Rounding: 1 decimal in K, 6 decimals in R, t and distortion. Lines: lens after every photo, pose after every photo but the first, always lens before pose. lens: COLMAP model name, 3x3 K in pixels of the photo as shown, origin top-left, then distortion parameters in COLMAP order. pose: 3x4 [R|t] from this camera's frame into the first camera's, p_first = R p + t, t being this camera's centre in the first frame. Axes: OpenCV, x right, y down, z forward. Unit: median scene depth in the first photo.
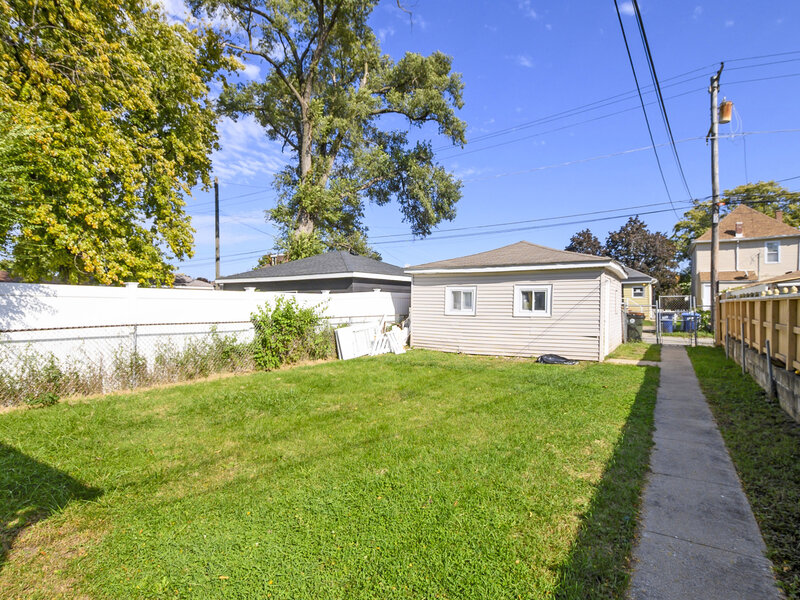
lens RADIAL K [[428.0, 0, 400.0], [0, 428.0, 300.0], [0, 0, 1]] dist [-0.000504, 0.000532]
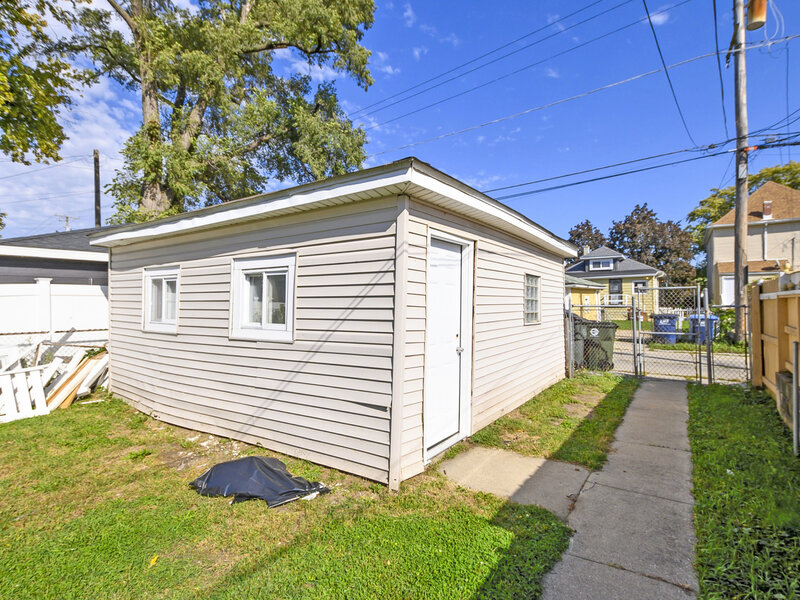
lens RADIAL K [[402.1, 0, 400.0], [0, 402.1, 300.0], [0, 0, 1]] dist [0.004664, -0.000687]
pose [[0.998319, -0.008656, -0.057316, 0.236726], [0.008756, 0.999961, 0.001509, 0.001653], [0.057301, -0.002009, 0.998355, 0.336315]]
